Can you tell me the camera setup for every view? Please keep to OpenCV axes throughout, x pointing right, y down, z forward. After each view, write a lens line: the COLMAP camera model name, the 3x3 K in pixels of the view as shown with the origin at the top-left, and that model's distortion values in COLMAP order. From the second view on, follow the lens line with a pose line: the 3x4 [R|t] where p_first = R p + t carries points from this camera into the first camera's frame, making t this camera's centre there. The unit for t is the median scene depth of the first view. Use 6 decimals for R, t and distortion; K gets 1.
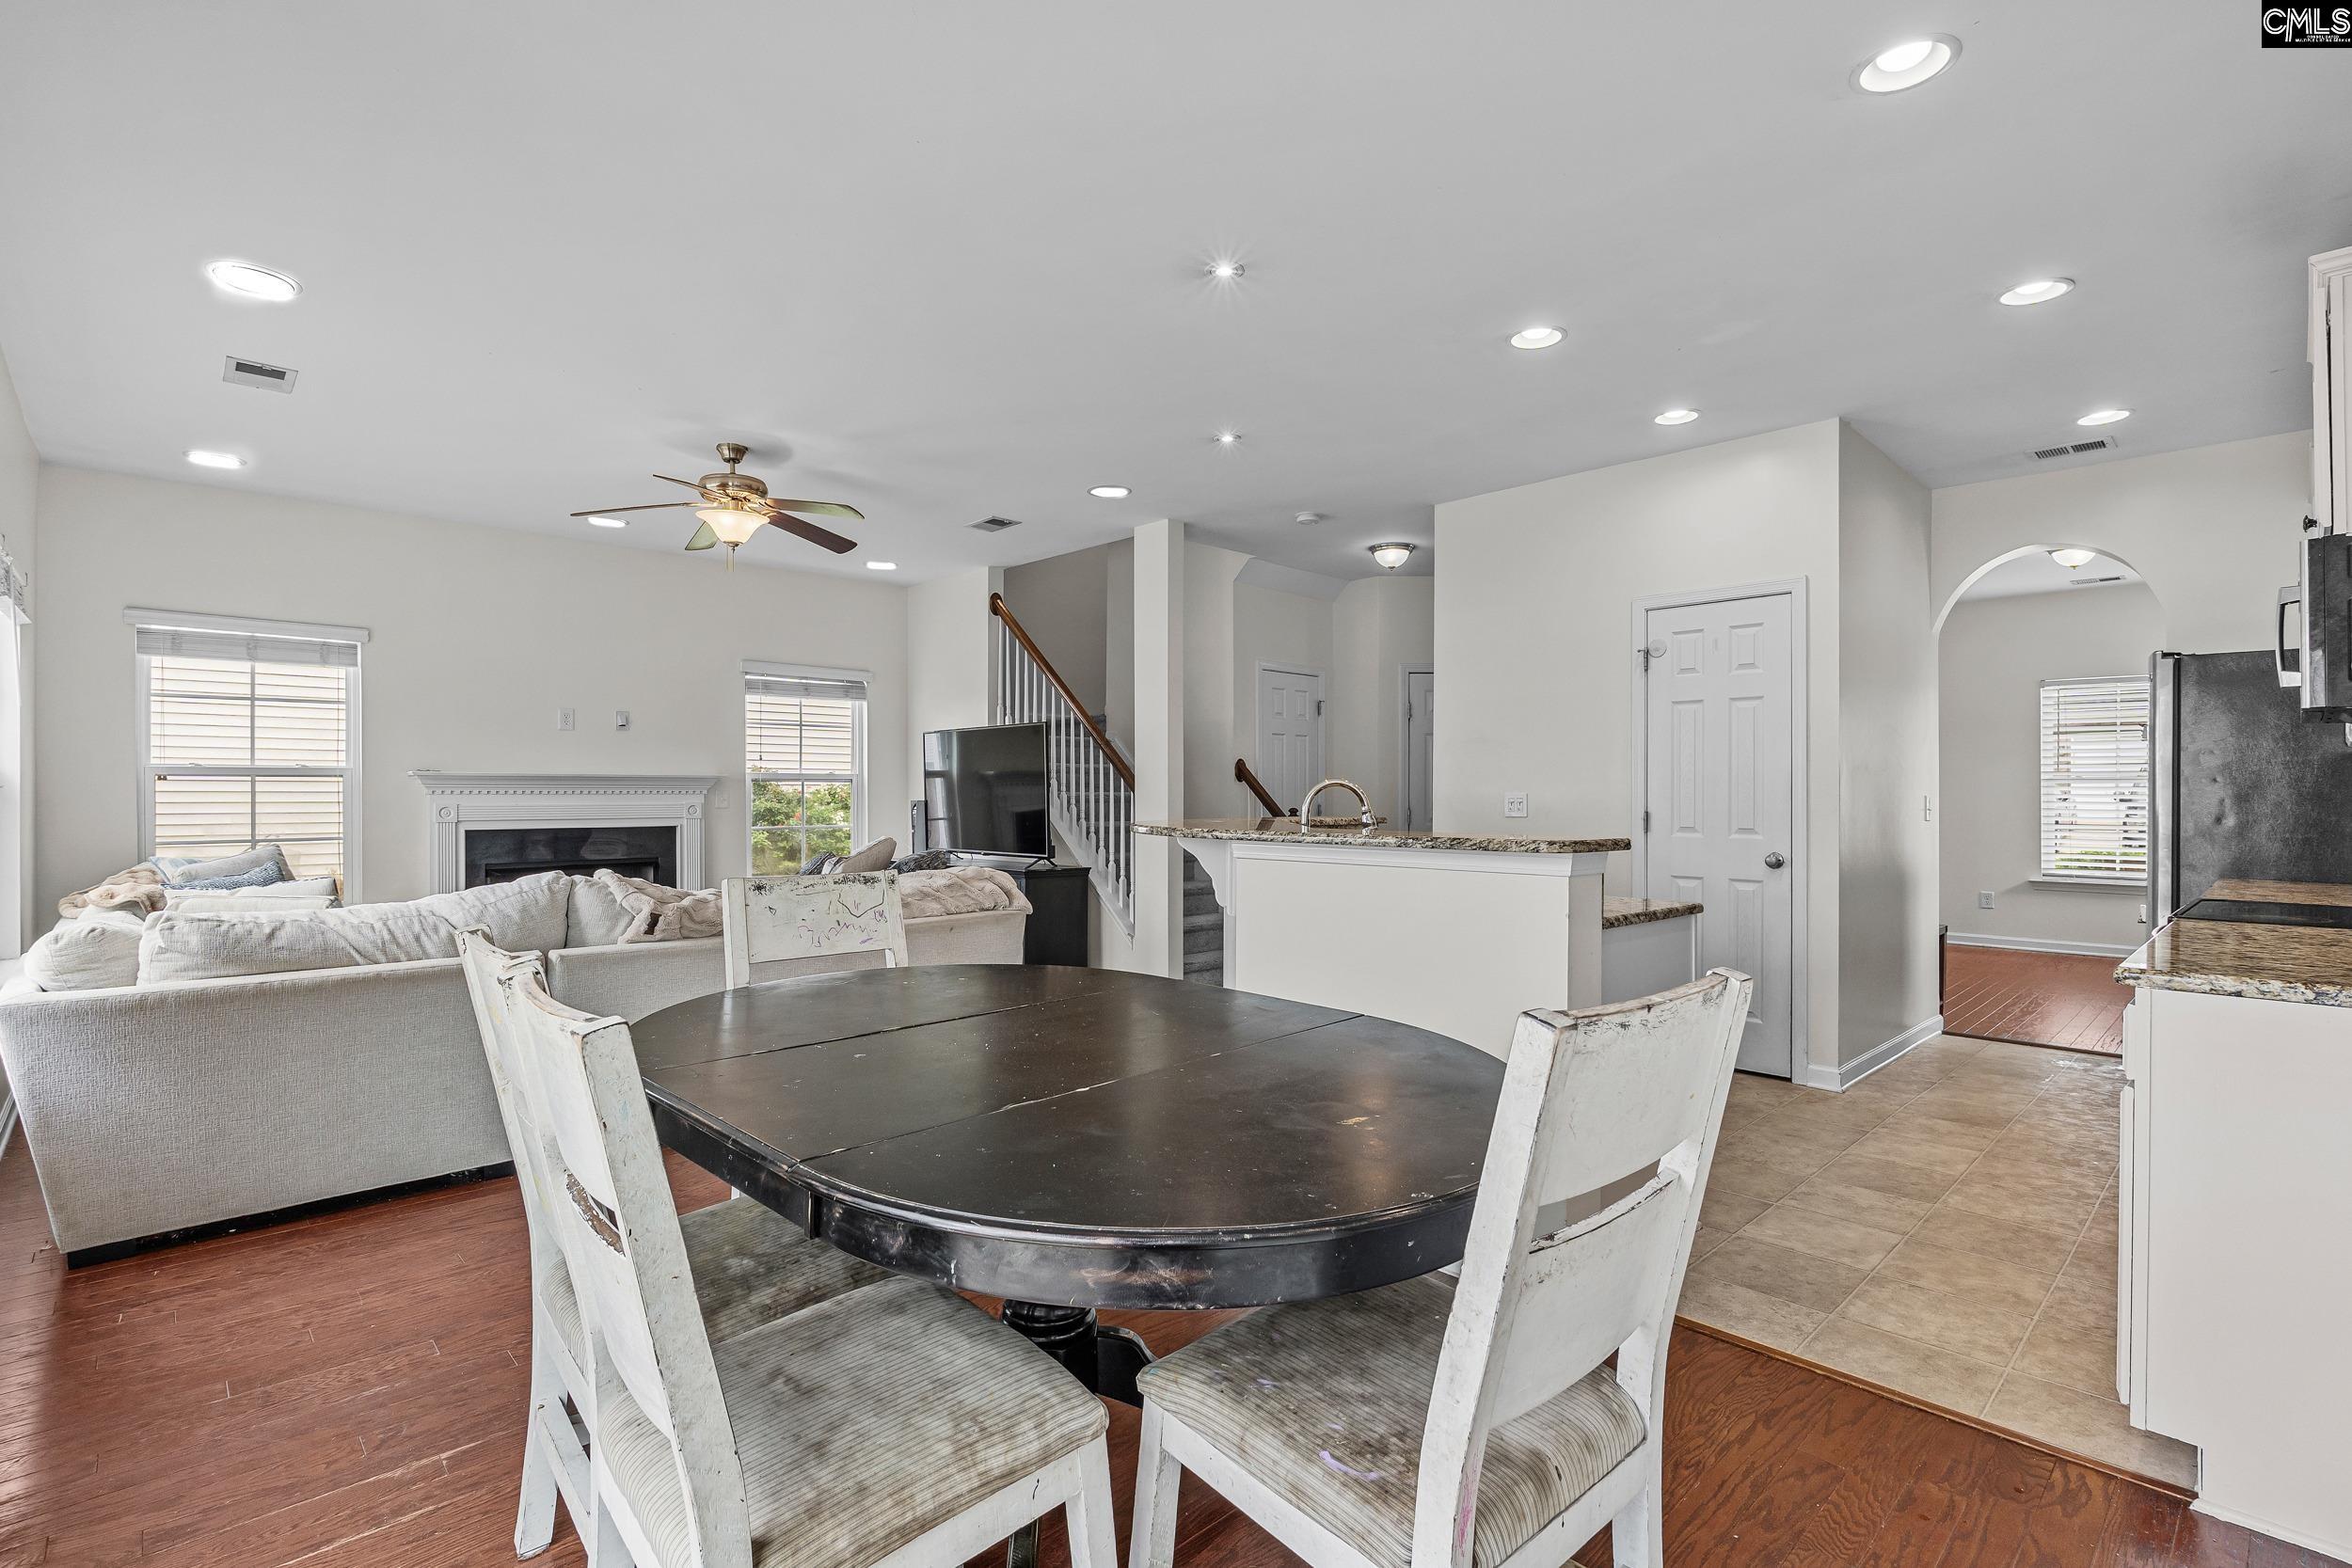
lens RADIAL K [[1086.4, 0, 1201.6], [0, 1086.4, 798.9], [0, 0, 1]] dist [-0.007297, 0.000627]
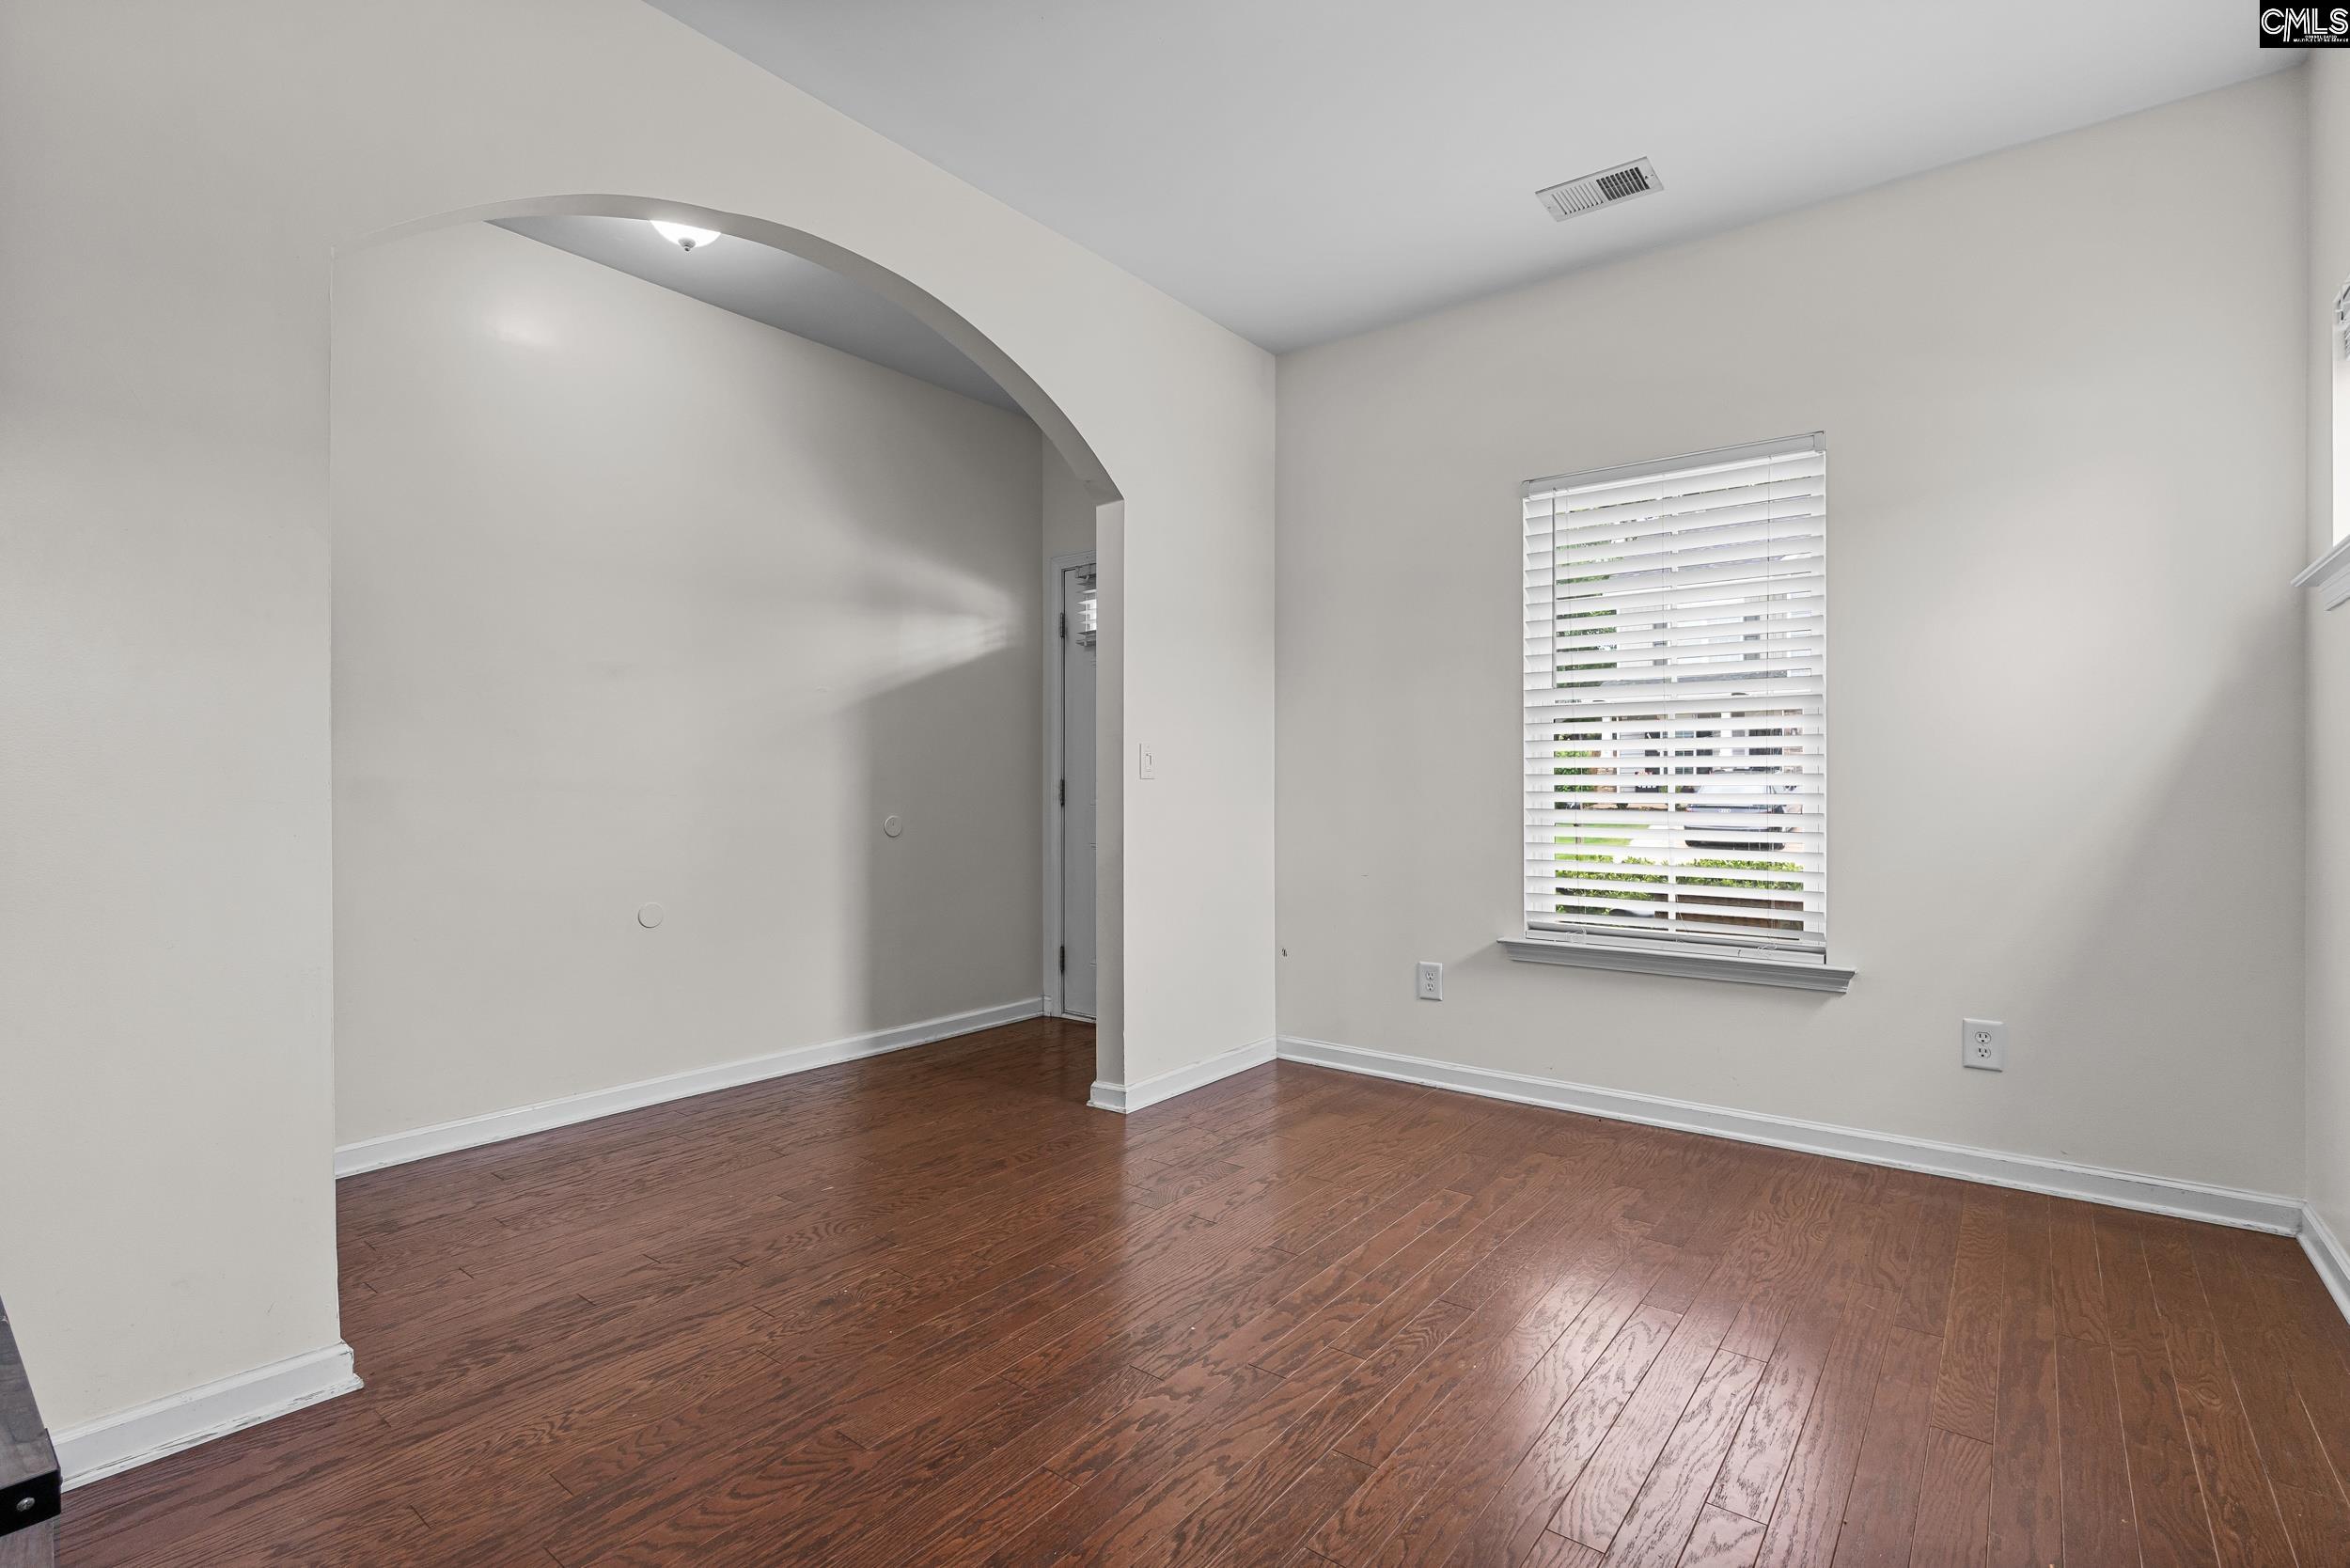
lens RADIAL K [[1085.6, 0, 1186.4], [0, 1085.6, 785.9], [0, 0, 1]] dist [-0.007297, 0.000627]
pose [[0.989945, -0.006779, 0.141287, 0.930851], [0.006678, 0.999977, 0.001192, 0.019311], [-0.141292, -0.000237, 0.989968, 0.940736]]
